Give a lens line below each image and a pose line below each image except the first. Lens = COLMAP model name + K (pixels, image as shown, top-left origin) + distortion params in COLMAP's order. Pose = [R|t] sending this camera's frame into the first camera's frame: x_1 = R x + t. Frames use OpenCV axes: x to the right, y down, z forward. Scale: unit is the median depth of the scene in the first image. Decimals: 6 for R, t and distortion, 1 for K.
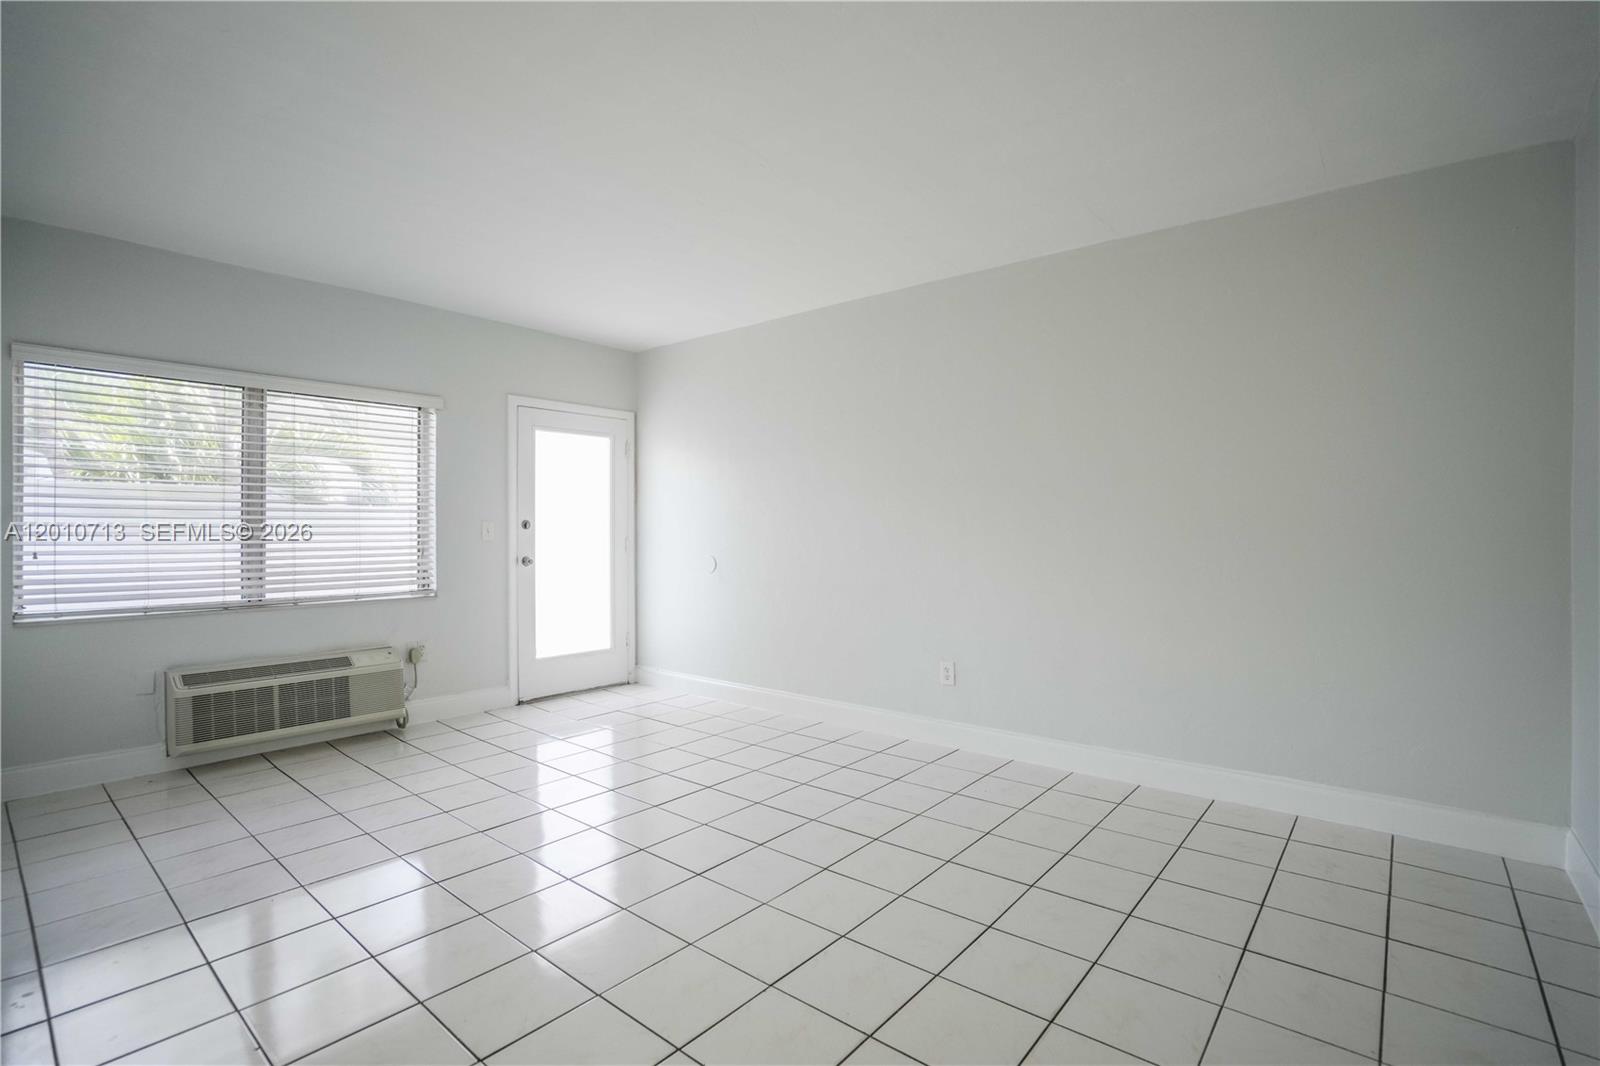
lens RADIAL K [[746.7, 0, 793.9], [0, 746.7, 527.3], [0, 0, 1]] dist [-0.039123, 0.000092]
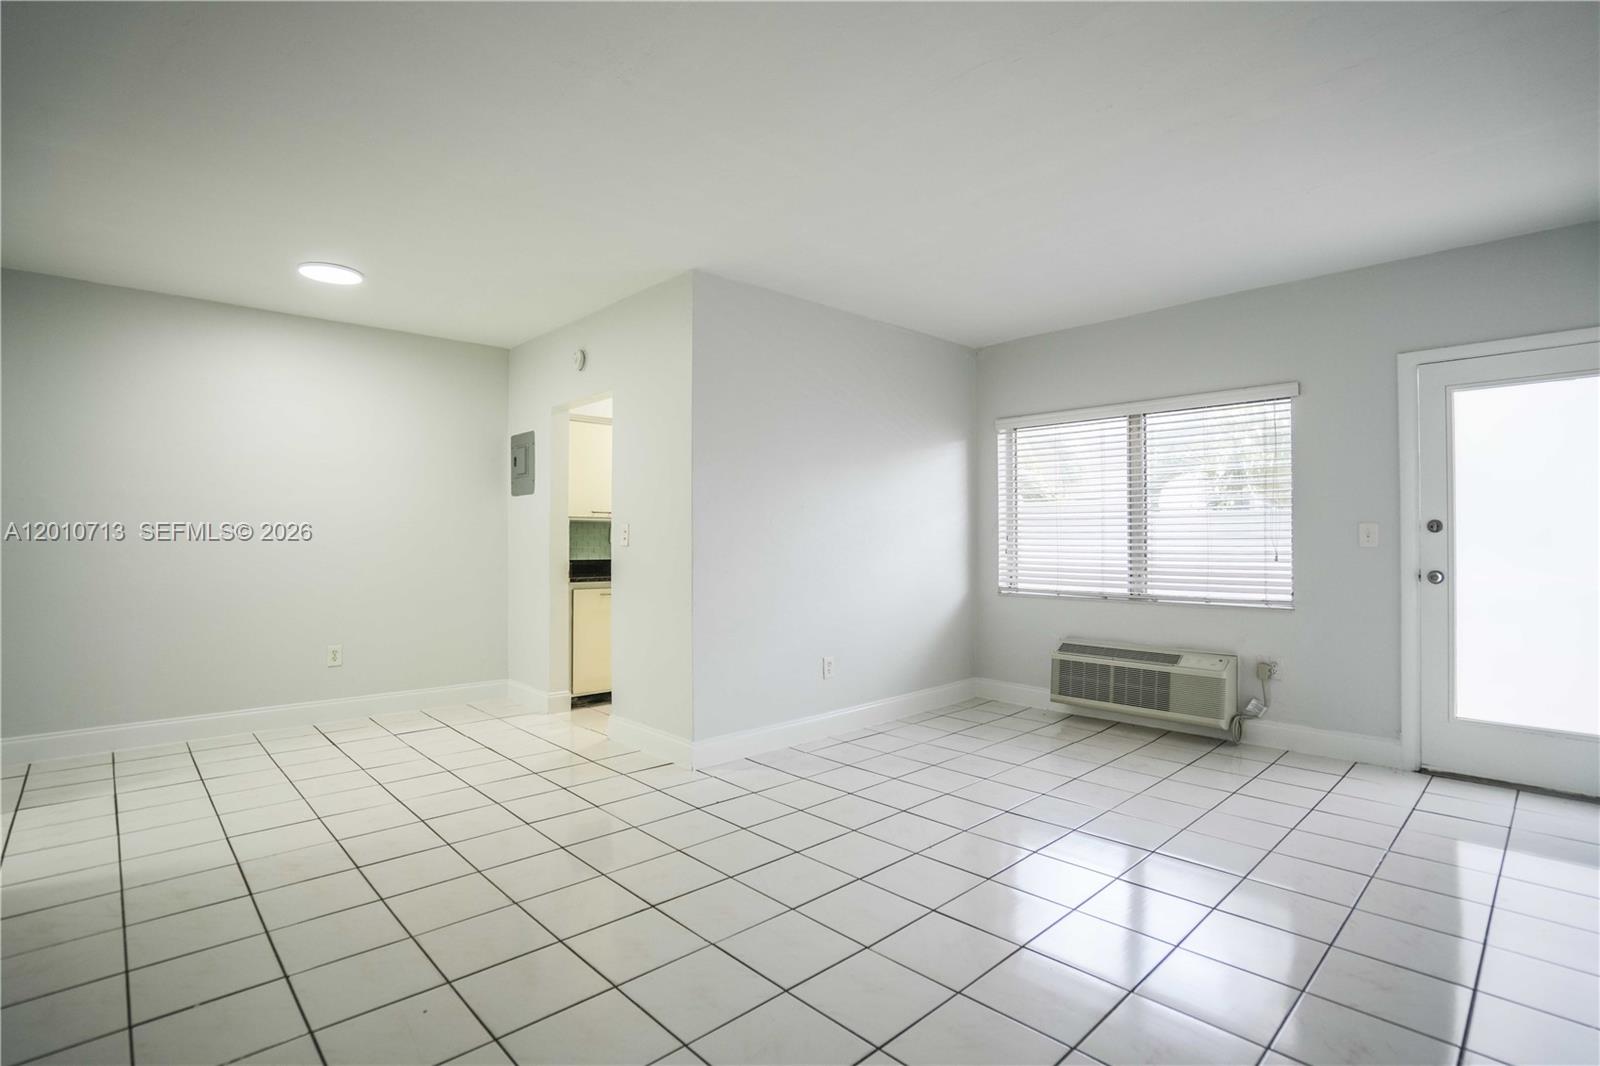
lens RADIAL K [[746.7, 0, 793.9], [0, 746.7, 527.3], [0, 0, 1]] dist [-0.039123, 0.000092]
pose [[-0.112358, -0.011573, -0.993600, 0.504105], [0.004475, 0.999916, -0.012153, 0.004039], [0.993658, -0.005812, -0.112296, 0.576492]]
